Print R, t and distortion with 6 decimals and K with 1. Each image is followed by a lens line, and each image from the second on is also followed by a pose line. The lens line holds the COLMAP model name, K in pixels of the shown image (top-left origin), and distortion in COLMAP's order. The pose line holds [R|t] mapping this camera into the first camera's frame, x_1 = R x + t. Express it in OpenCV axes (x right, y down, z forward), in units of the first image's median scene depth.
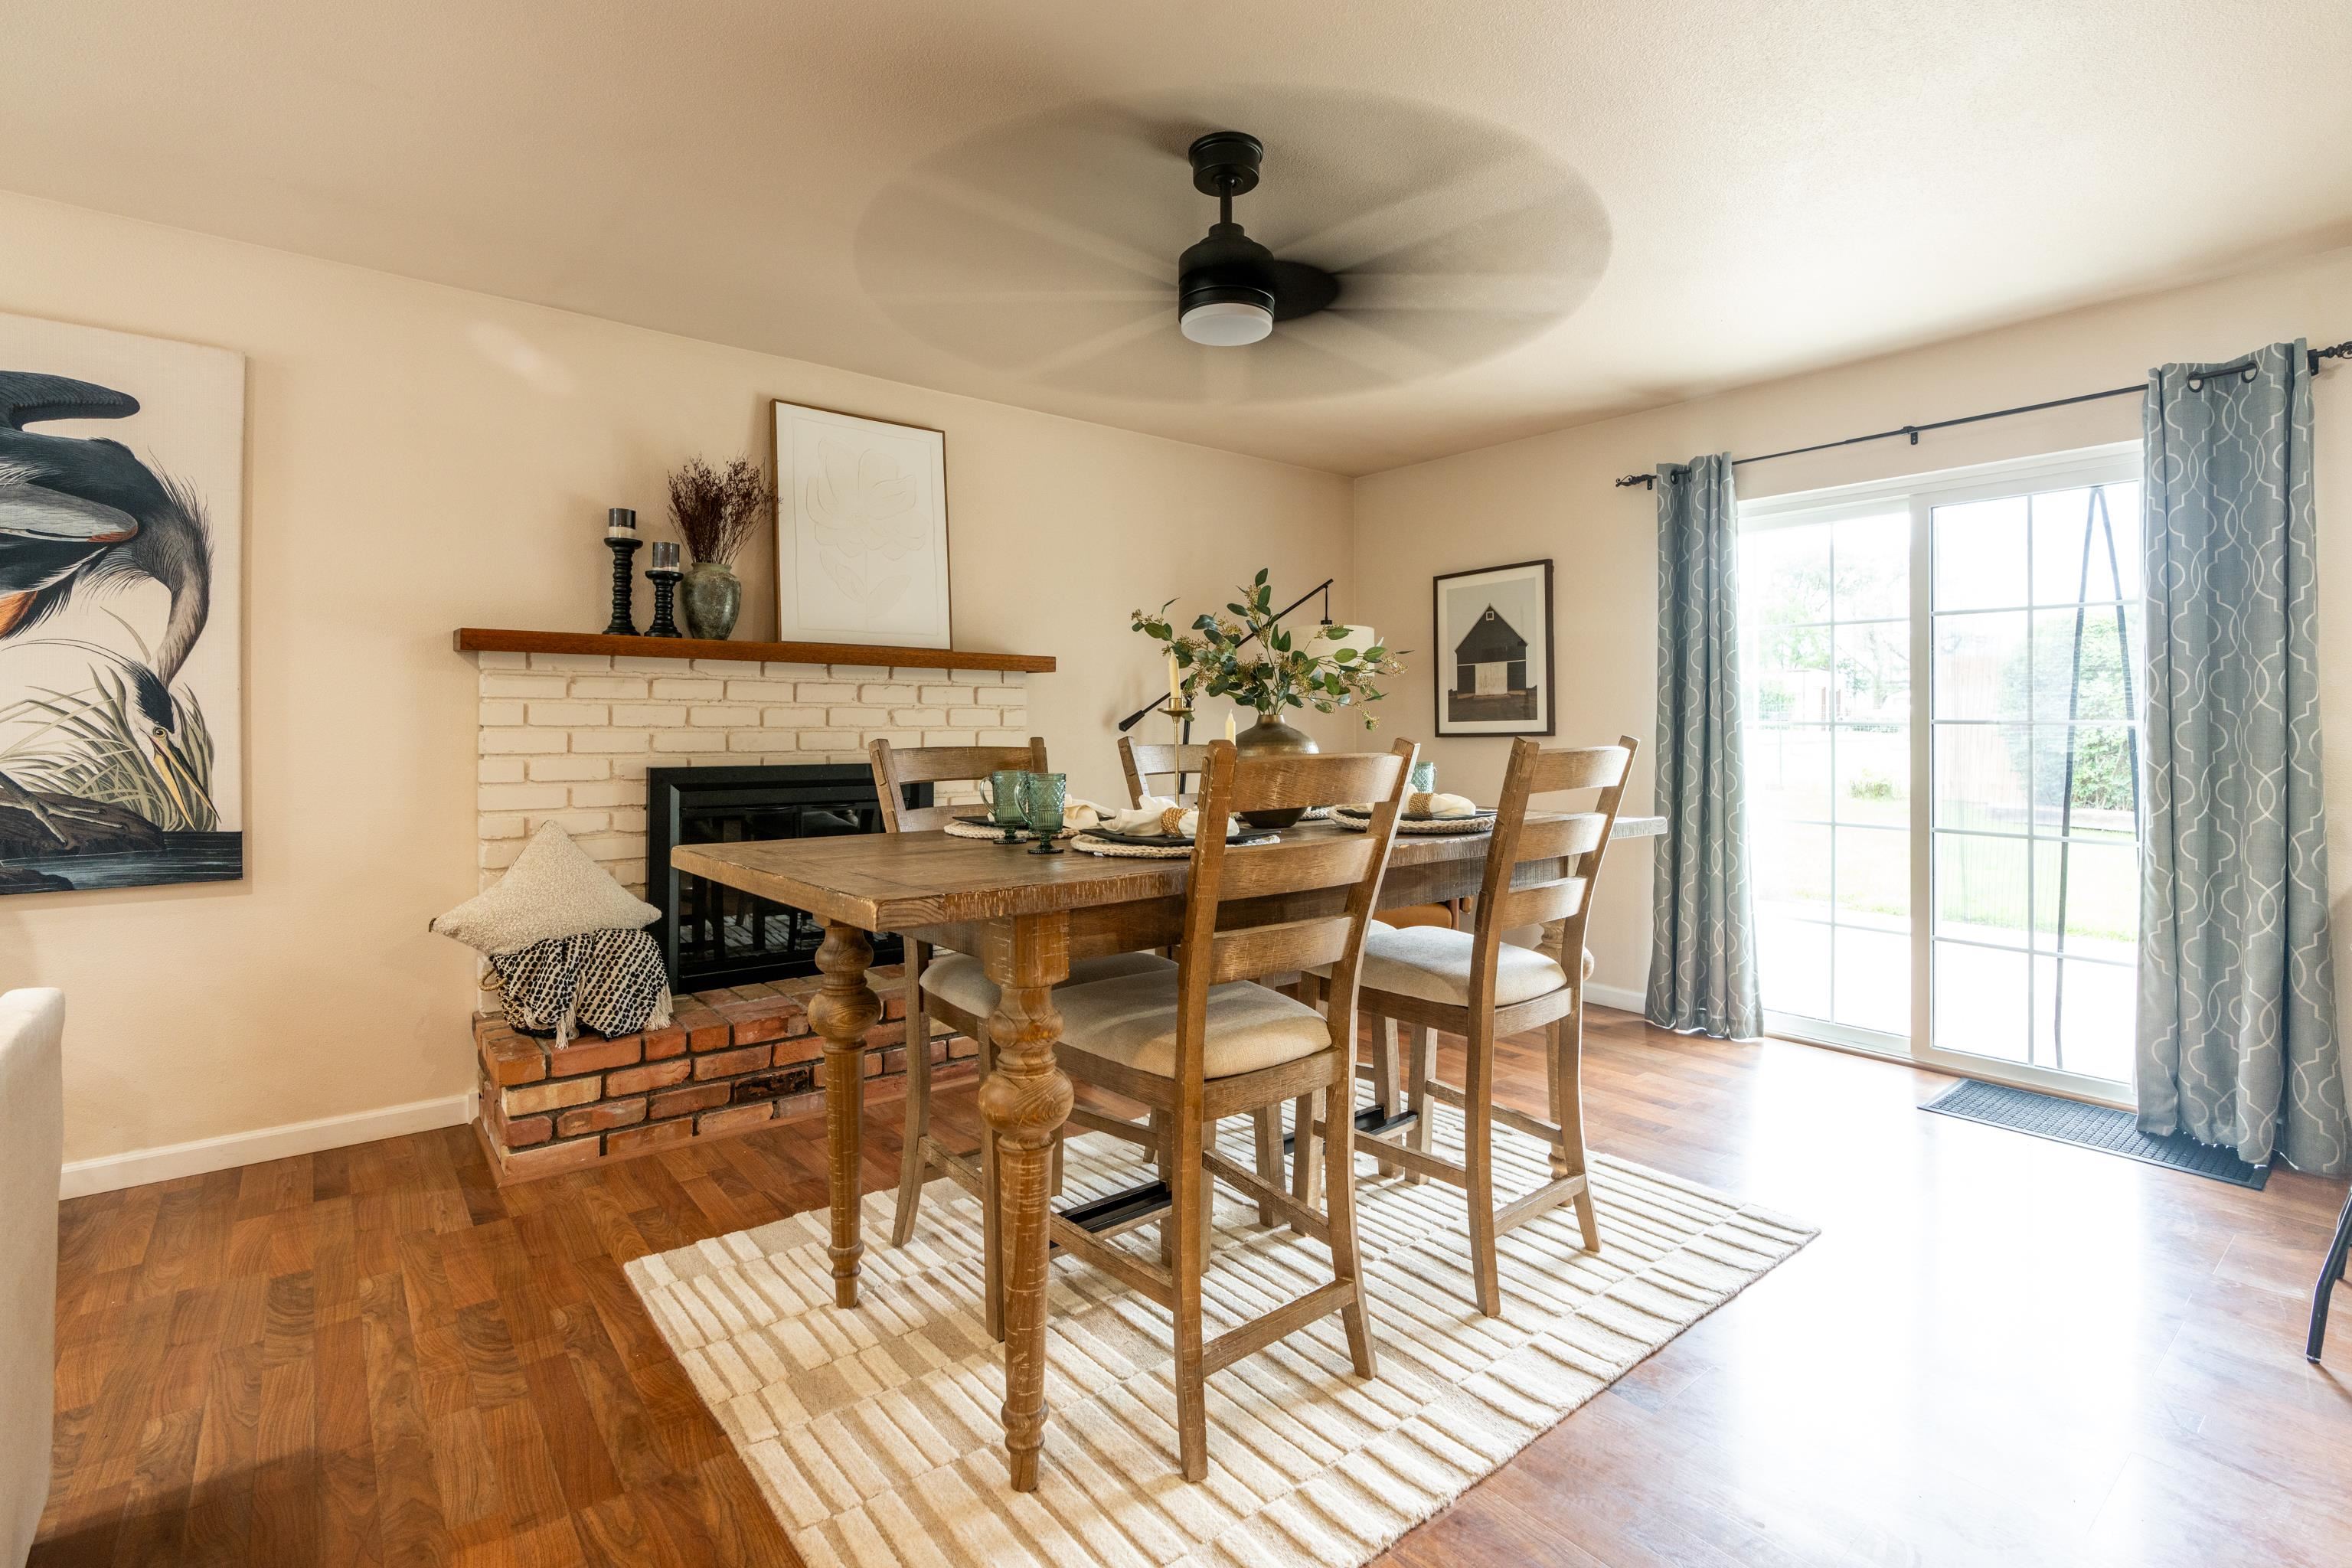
lens RADIAL K [[1096.3, 0, 1165.1], [0, 1096.3, 738.0], [0, 0, 1]] dist [-0.001759, -0.000110]
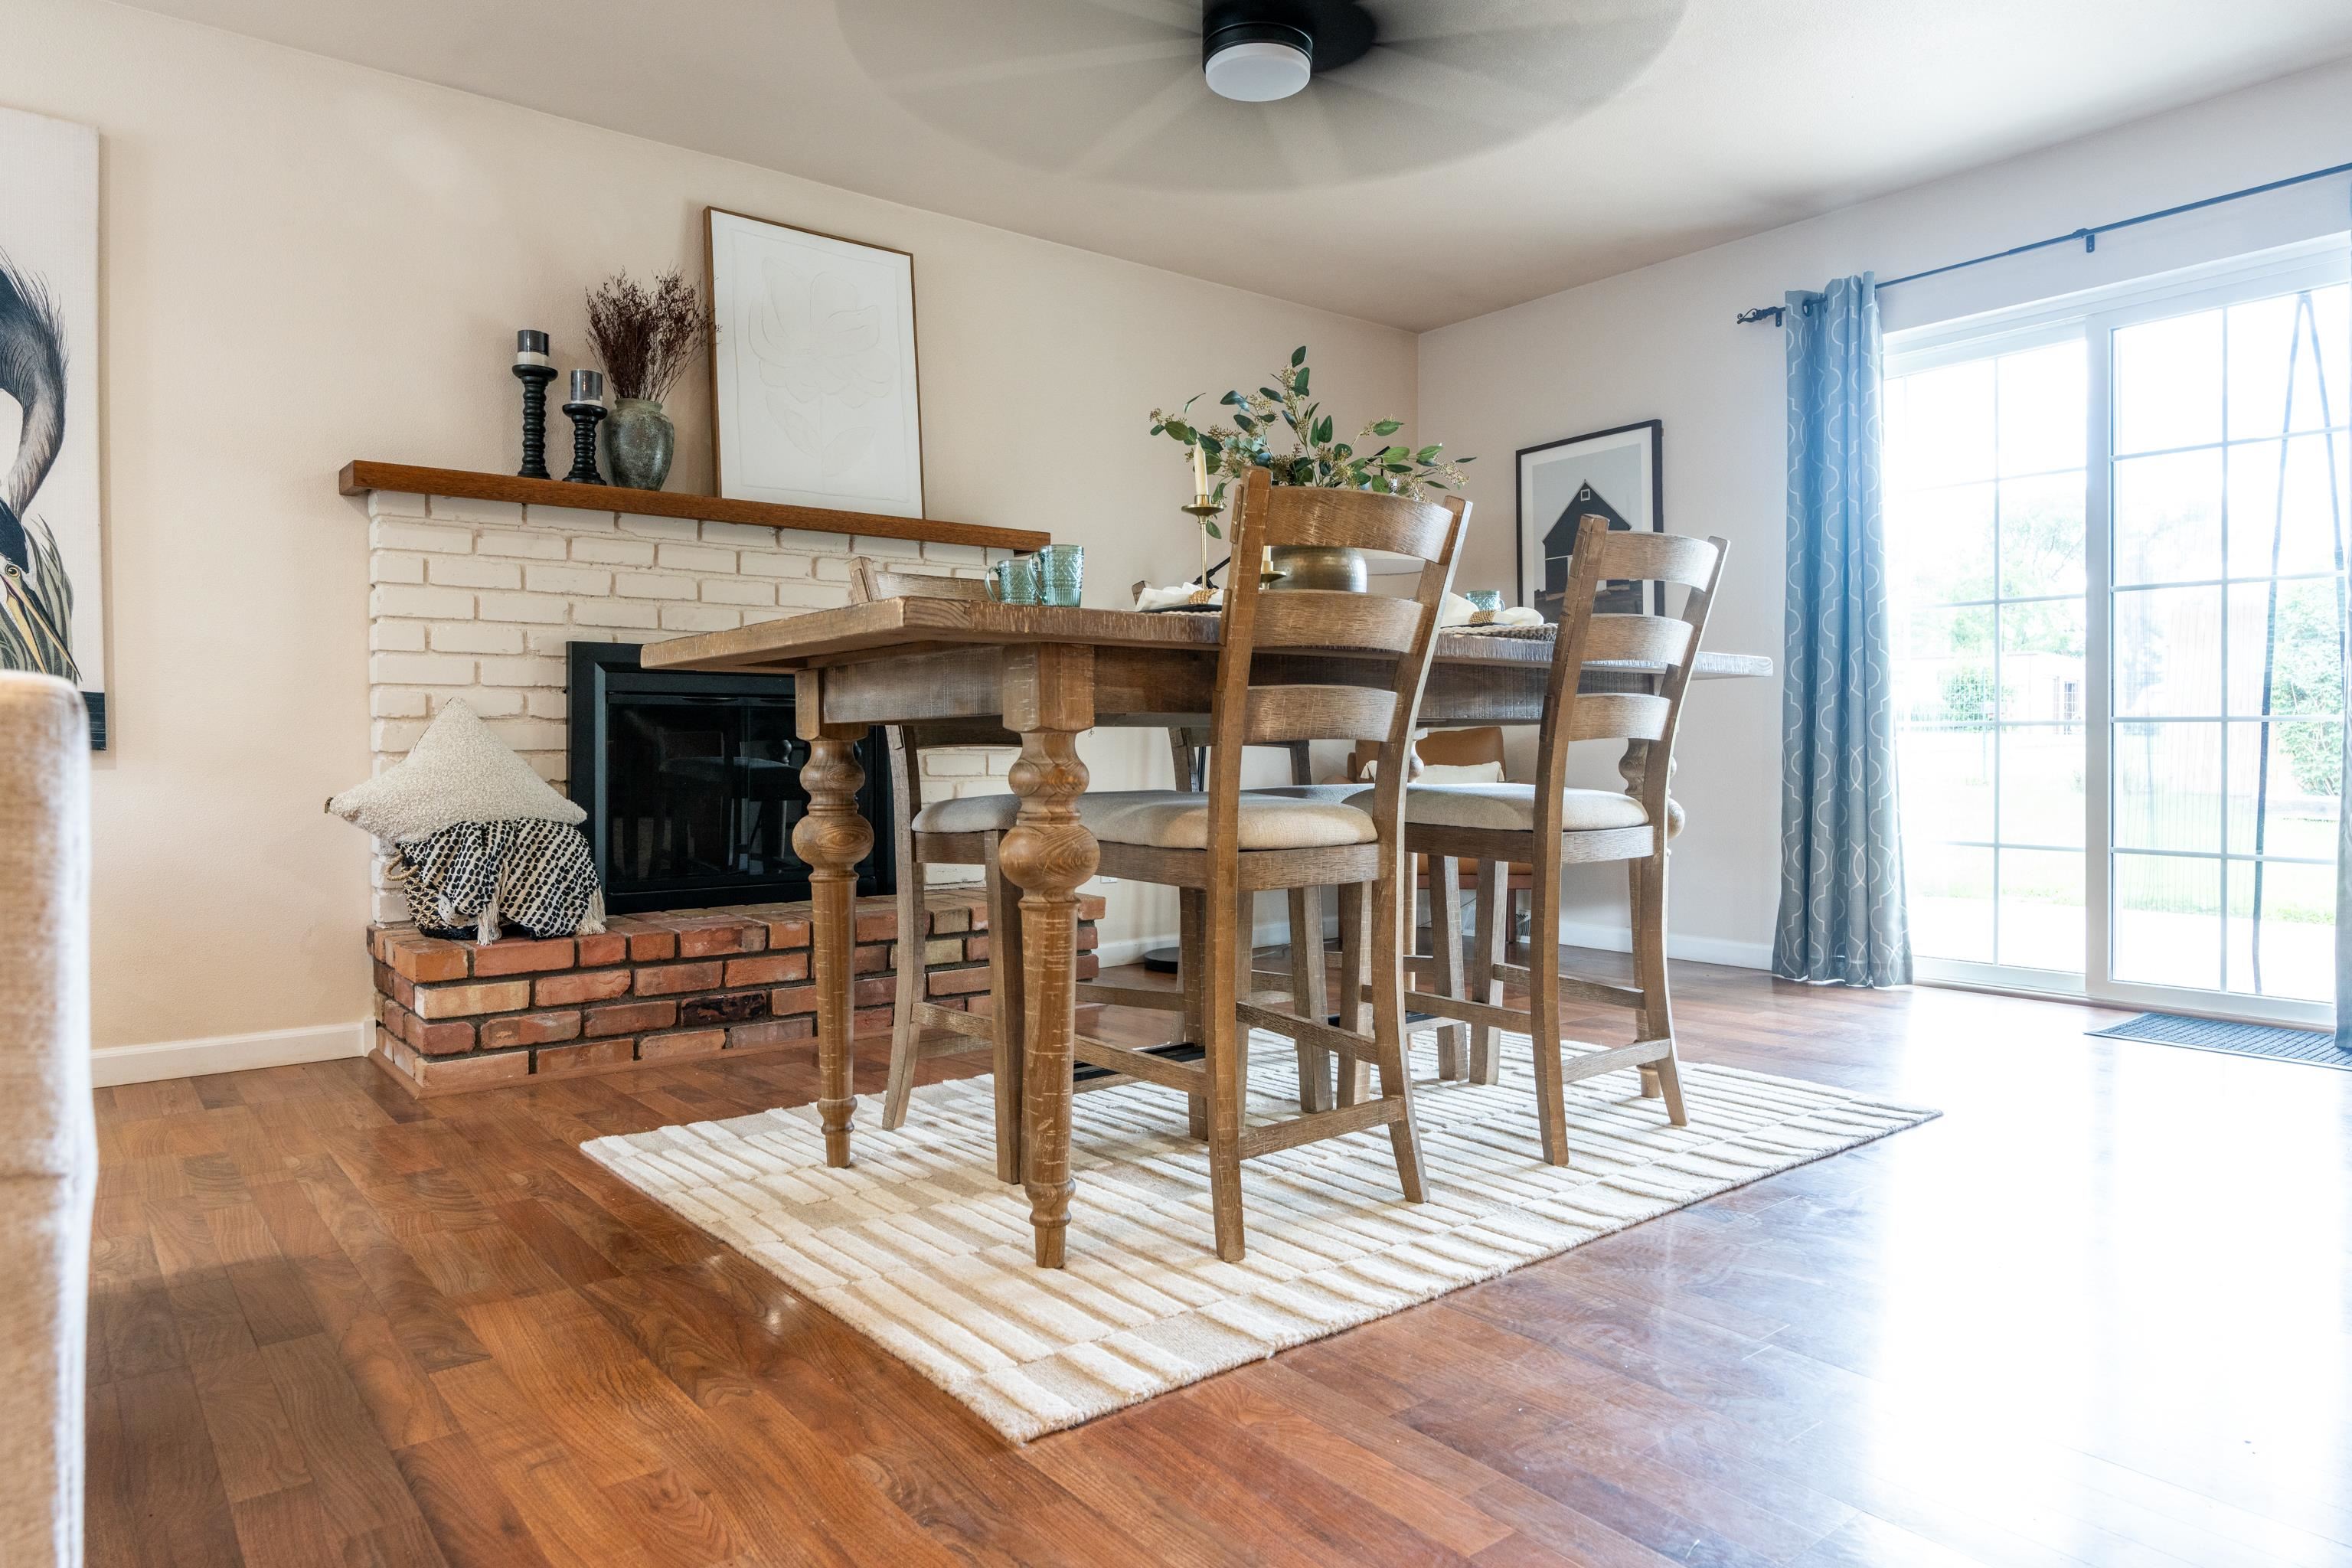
lens RADIAL K [[1480.7, 0, 1176.0], [0, 1480.7, 784.0], [0, 0, 1]] dist [0.001899, 0.001393]
pose [[0.999983, -0.005876, 0.000679, -0.010496], [0.005867, 0.999907, 0.012346, 0.140950], [-0.000751, -0.012342, 0.999924, -0.149472]]
